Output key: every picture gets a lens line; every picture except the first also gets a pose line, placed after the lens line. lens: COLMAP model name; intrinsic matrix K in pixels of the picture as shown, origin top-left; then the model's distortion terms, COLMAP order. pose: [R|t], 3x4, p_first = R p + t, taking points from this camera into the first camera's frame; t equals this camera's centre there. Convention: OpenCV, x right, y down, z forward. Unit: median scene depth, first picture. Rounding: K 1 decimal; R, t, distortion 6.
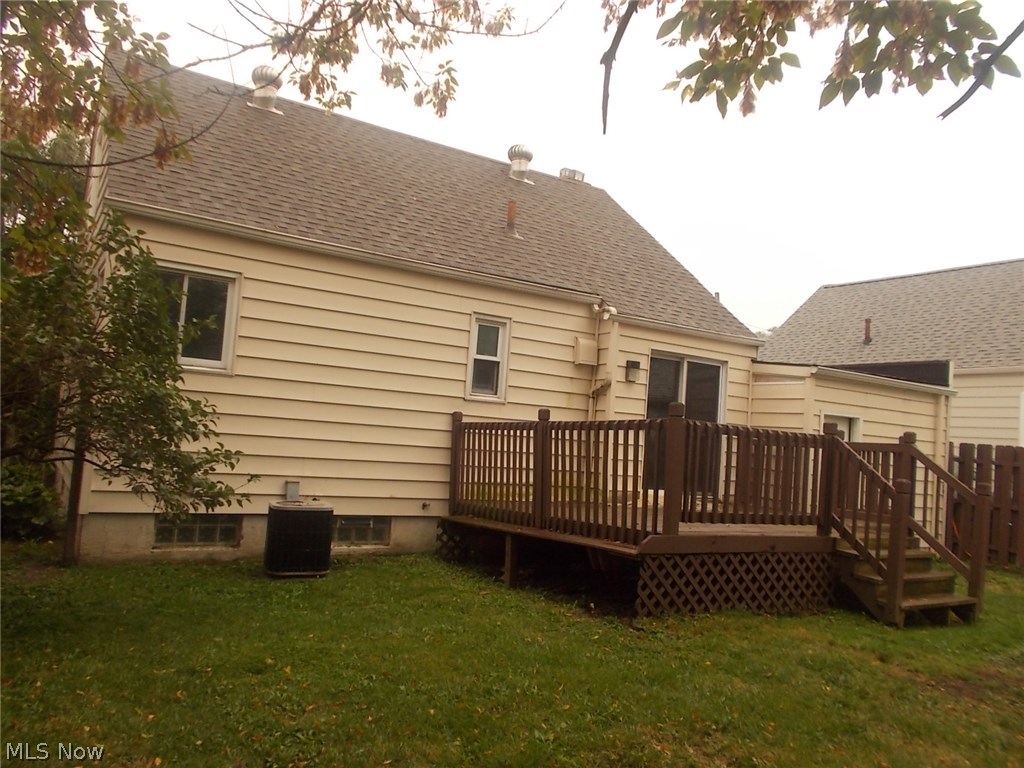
lens RADIAL K [[774.5, 0, 517.4], [0, 774.5, 381.6], [0, 0, 1]] dist [0.005866, 0.006002]
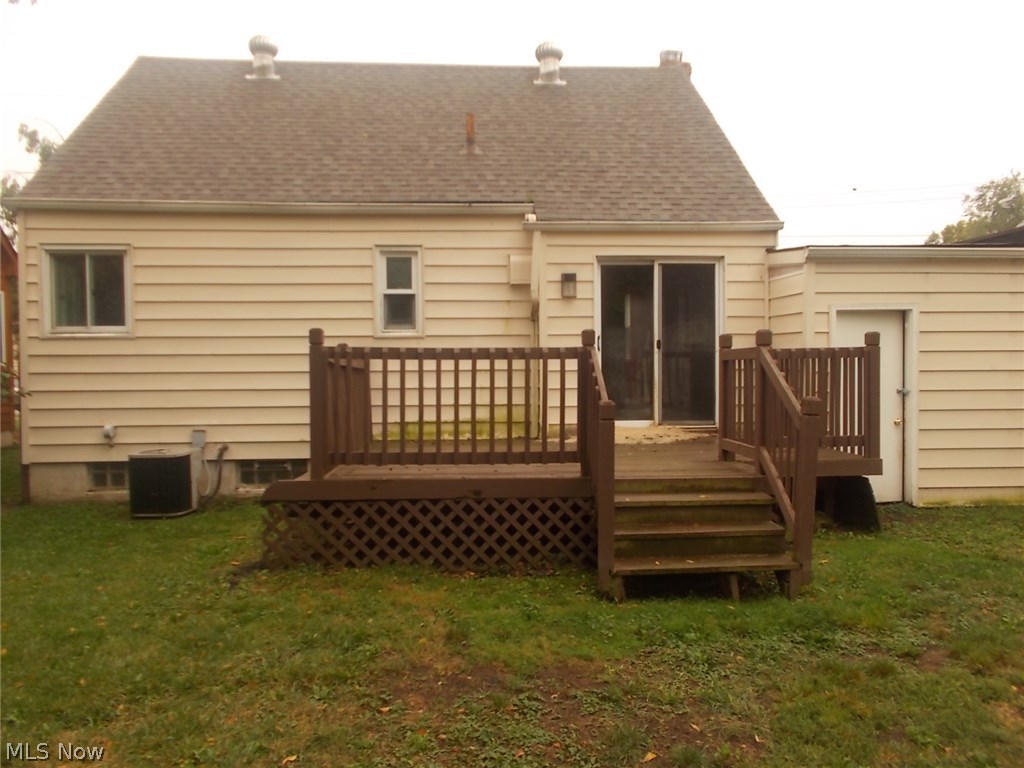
lens RADIAL K [[774.5, 0, 517.4], [0, 774.5, 381.6], [0, 0, 1]] dist [0.005866, 0.006002]
pose [[0.883746, -0.065639, -0.463341, 0.524797], [0.105098, 0.992660, 0.059831, 0.037729], [0.456013, -0.101571, 0.884158, 0.217539]]
